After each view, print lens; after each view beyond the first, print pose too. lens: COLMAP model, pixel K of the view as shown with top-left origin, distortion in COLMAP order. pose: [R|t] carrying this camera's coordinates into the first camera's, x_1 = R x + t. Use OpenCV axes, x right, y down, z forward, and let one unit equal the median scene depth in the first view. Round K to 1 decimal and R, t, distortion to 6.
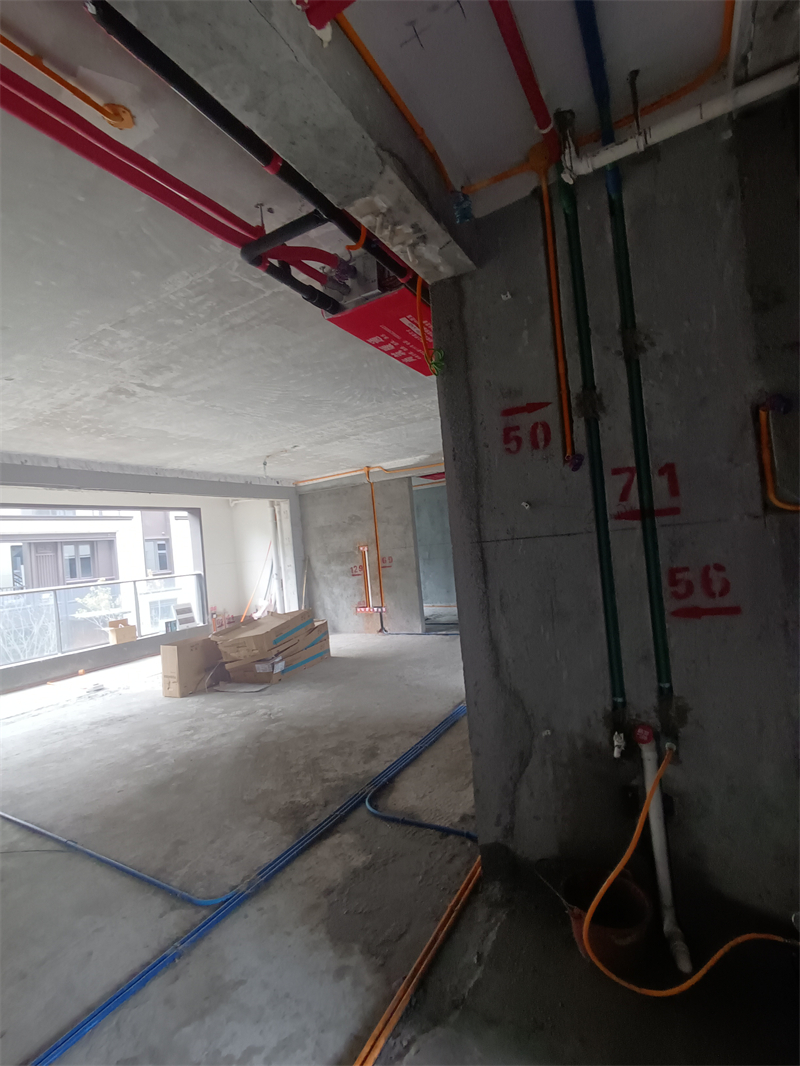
lens RADIAL K [[490.7, 0, 404.1], [0, 490.7, 536.2], [0, 0, 1]] dist [-0.004884, 0.001989]
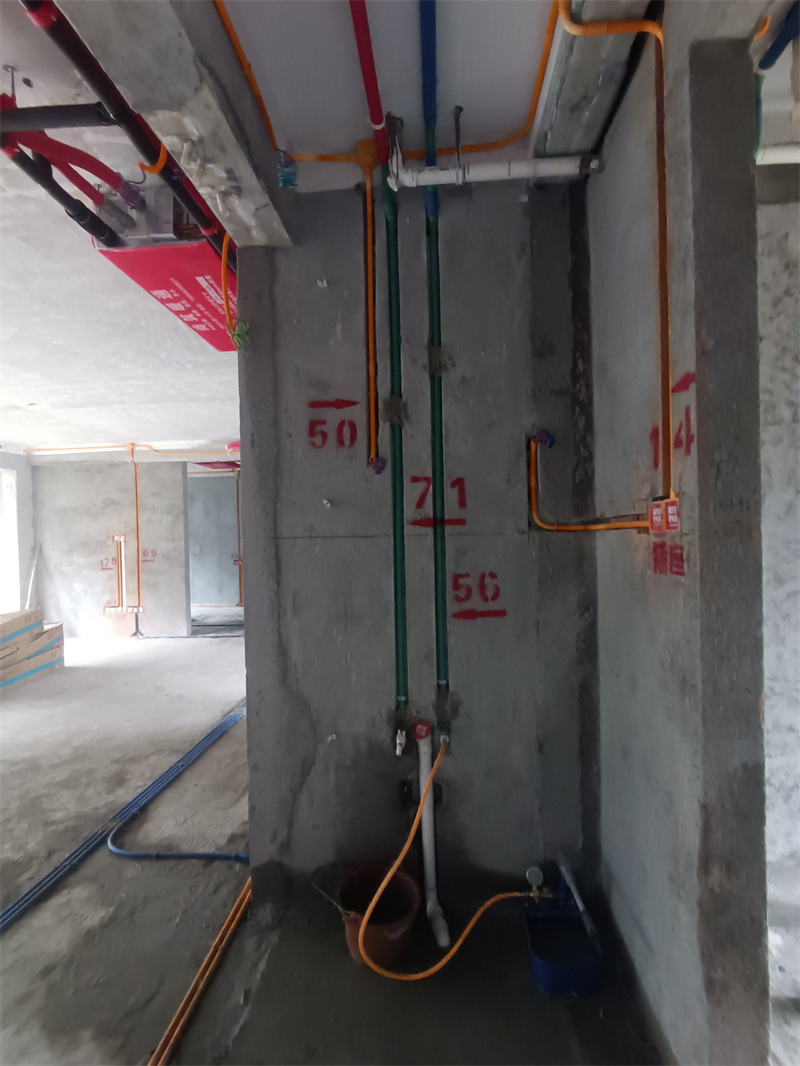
lens RADIAL K [[490.7, 0, 403.6], [0, 490.7, 537.4], [0, 0, 1]] dist [-0.004884, 0.001989]
pose [[0.898891, 0.068477, 0.432789, -0.030641], [-0.069202, 0.997503, -0.014097, 0.007175], [-0.432674, -0.017278, 0.901385, 0.064198]]
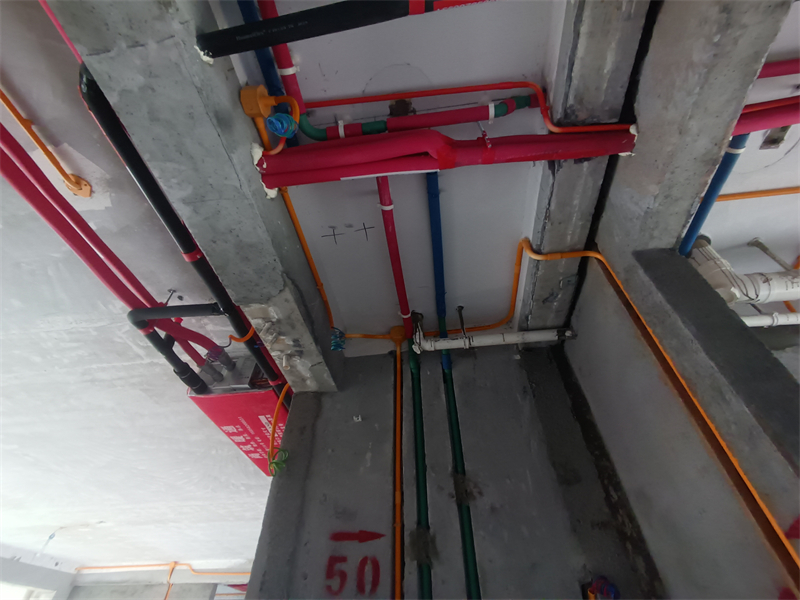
lens RADIAL K [[368.3, 0, 395.3], [0, 368.3, 304.8], [0, 0, 1]] dist [-0.004884, 0.001989]
pose [[0.921261, 0.333283, 0.200499, 0.033472], [-0.094068, 0.691118, -0.716594, -0.077180], [-0.377397, 0.641310, 0.668051, 0.248201]]
